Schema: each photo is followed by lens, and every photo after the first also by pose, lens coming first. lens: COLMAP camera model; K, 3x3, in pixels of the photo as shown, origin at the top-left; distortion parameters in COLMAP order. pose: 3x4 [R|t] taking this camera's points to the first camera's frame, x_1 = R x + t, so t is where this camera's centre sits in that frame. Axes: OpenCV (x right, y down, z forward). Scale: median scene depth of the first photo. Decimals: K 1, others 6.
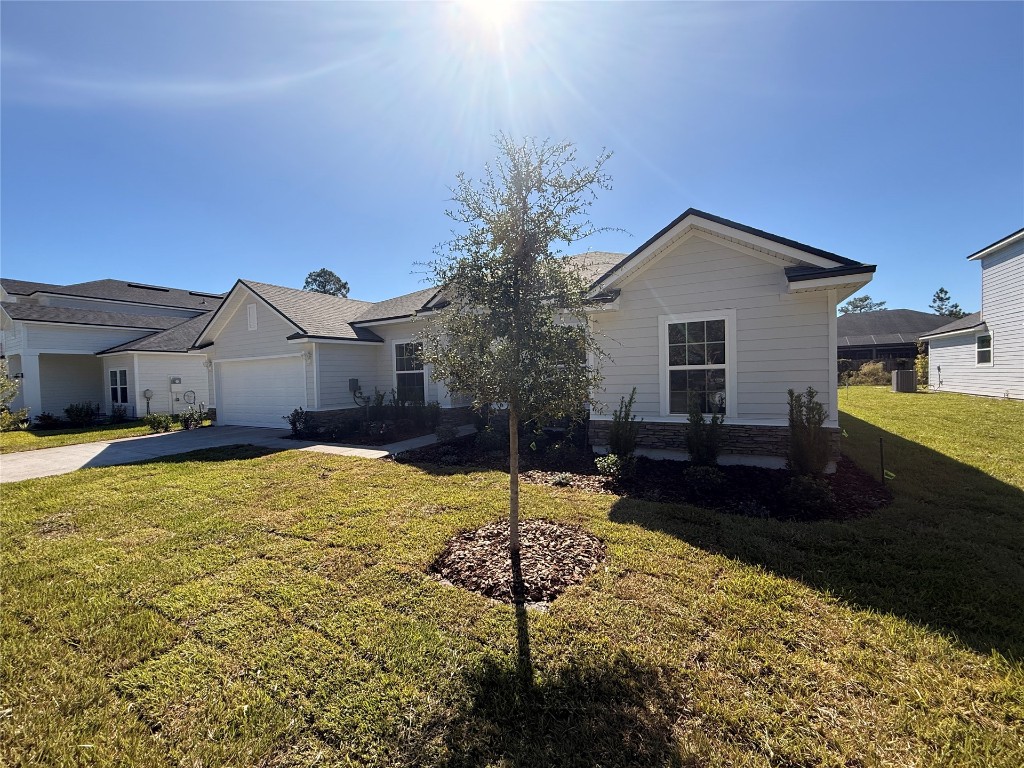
lens RADIAL K [[409.5, 0, 511.0], [0, 409.5, 387.2], [0, 0, 1]] dist [0.003326, 0.000326]
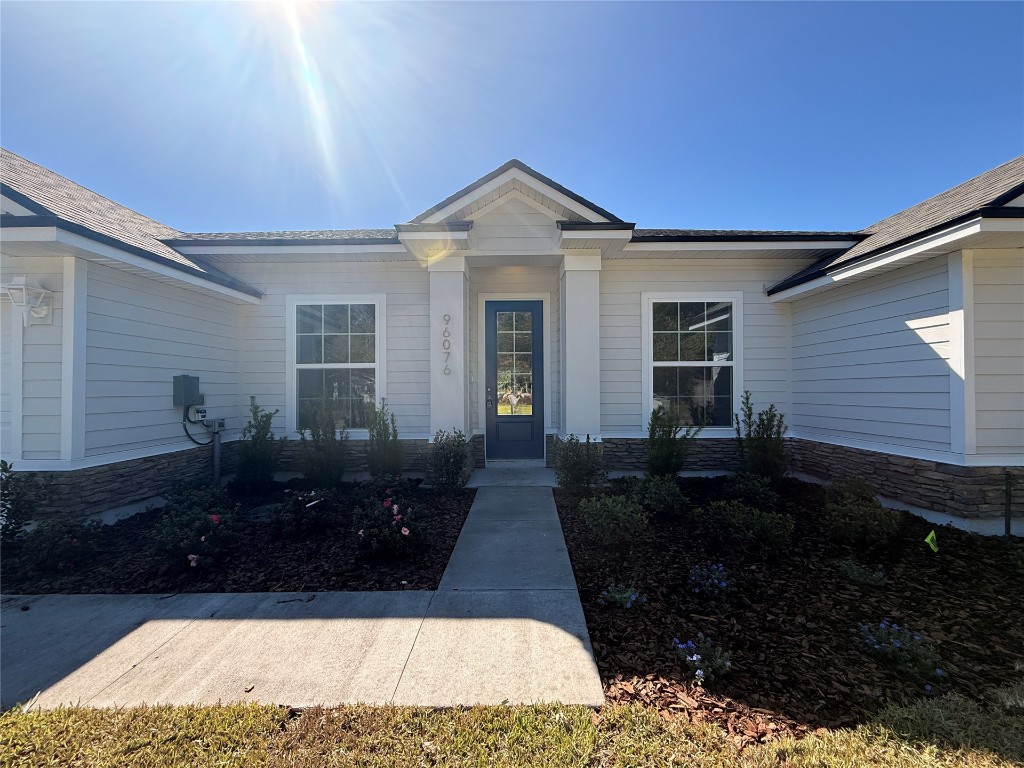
lens RADIAL K [[407.3, 0, 512.0], [0, 407.3, 384.0], [0, 0, 1]] dist [0.001232, -0.000072]
pose [[0.872568, 0.027903, 0.487695, -0.327731], [-0.005347, 0.998853, -0.047582, 0.004842], [-0.488464, 0.038910, 0.871716, 0.549329]]
